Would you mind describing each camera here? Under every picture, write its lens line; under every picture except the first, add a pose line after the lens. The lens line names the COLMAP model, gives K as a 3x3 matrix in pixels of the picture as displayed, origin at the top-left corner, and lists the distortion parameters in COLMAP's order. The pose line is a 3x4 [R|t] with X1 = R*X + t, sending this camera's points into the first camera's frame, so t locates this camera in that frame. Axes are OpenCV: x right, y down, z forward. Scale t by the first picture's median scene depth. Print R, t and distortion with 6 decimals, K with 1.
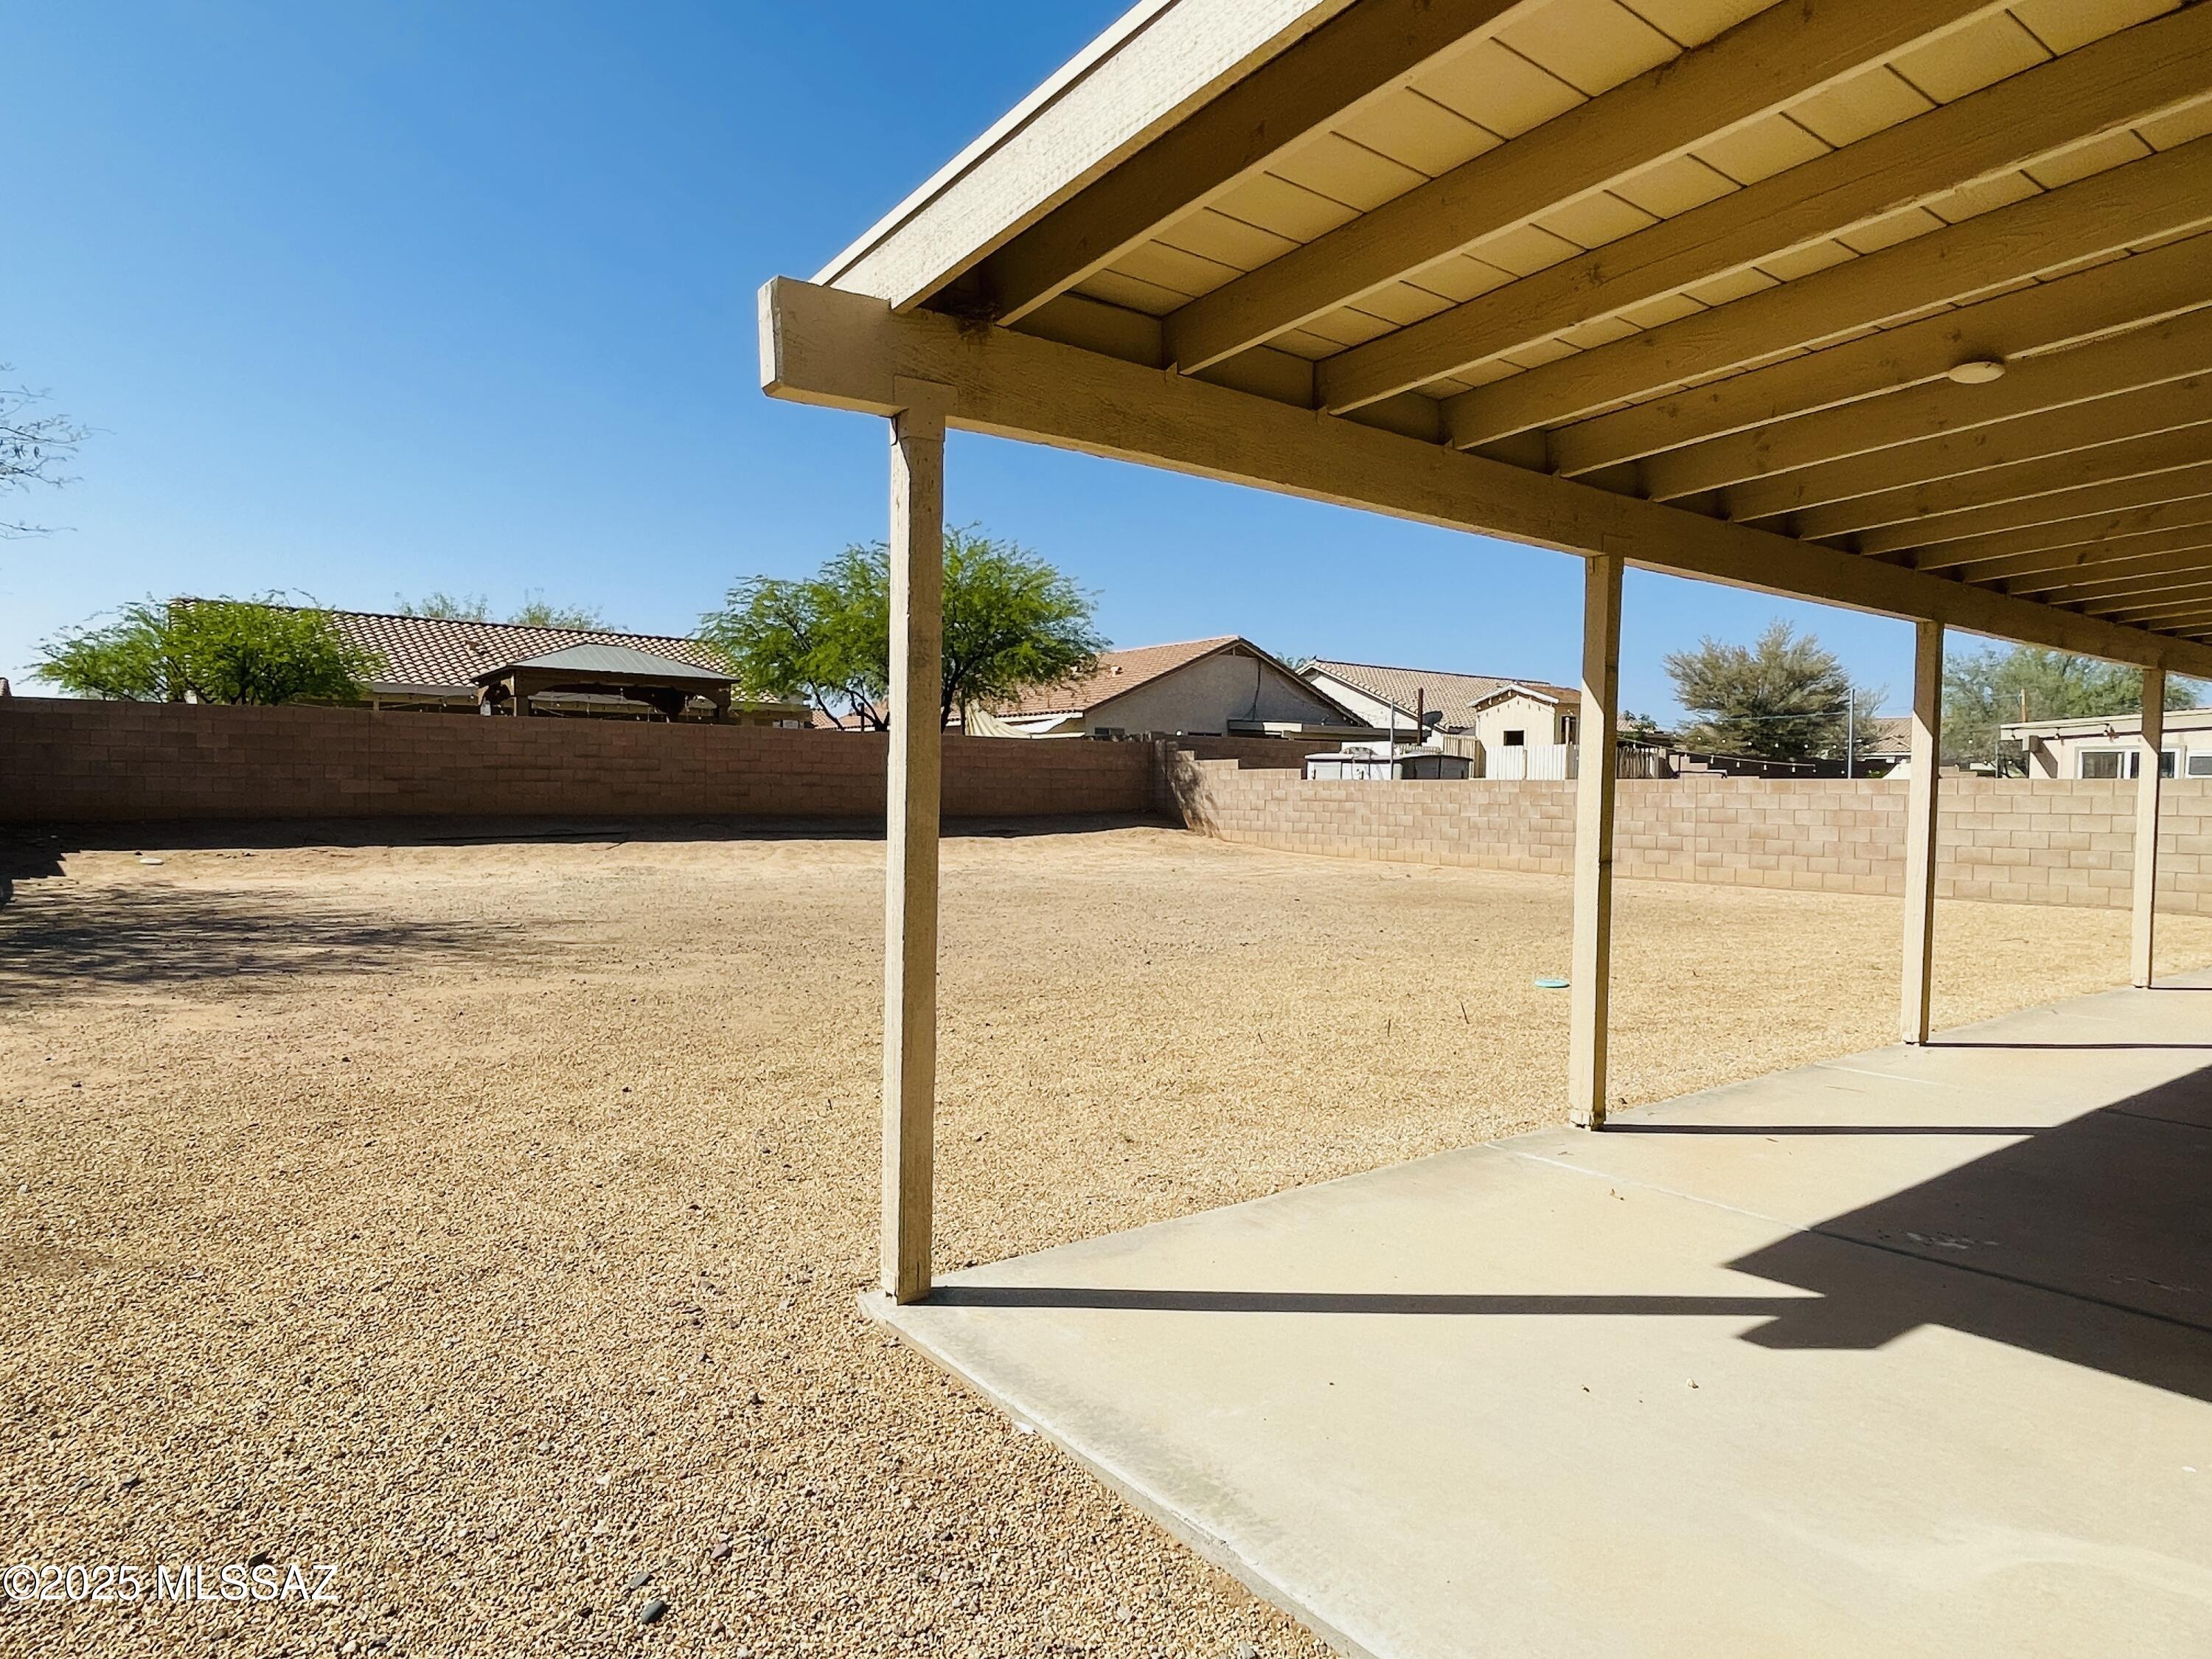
lens RADIAL K [[1330.6, 0, 1109.9], [0, 1330.6, 830.7], [0, 0, 1]] dist [0.036339, -0.000050]
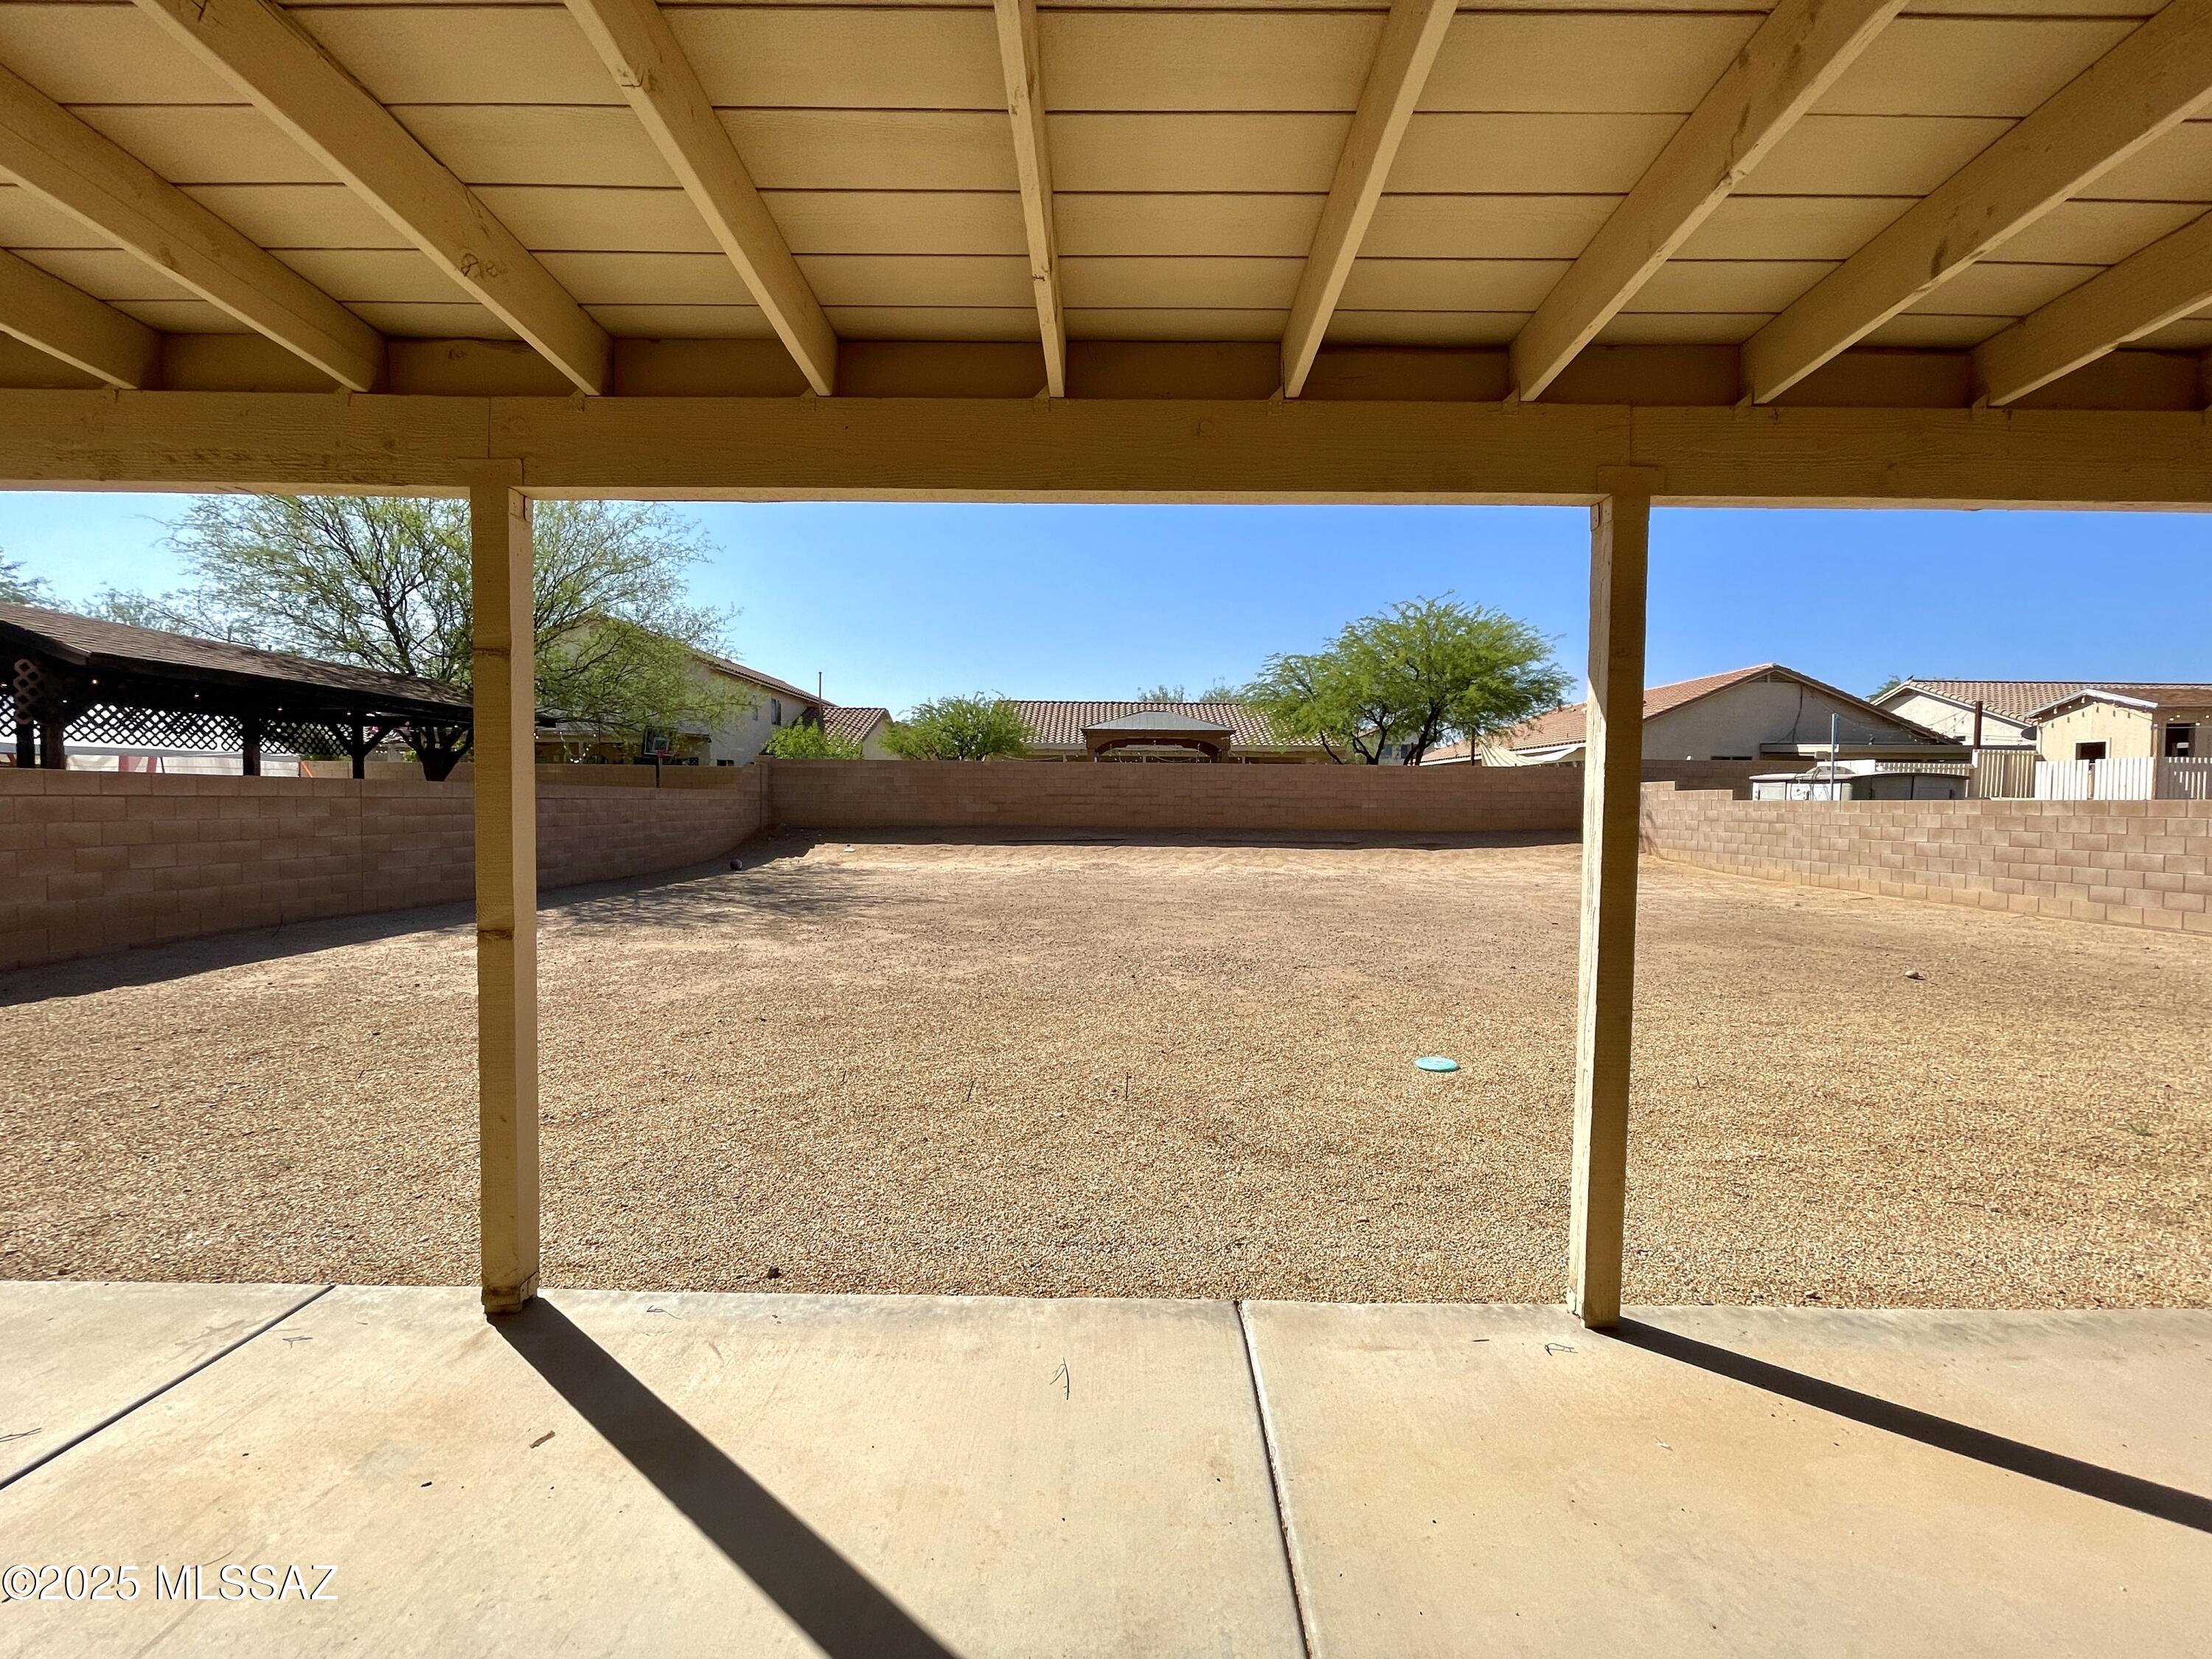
lens RADIAL K [[893.8, 0, 1108.4], [0, 893.8, 836.9], [0, 0, 1]] dist [-0.006307, 0.000553]
pose [[0.785556, 0.020530, -0.618450, 0.190192], [-0.019360, 0.999776, 0.008597, -0.007654], [0.618488, 0.005219, 0.785777, 0.183922]]
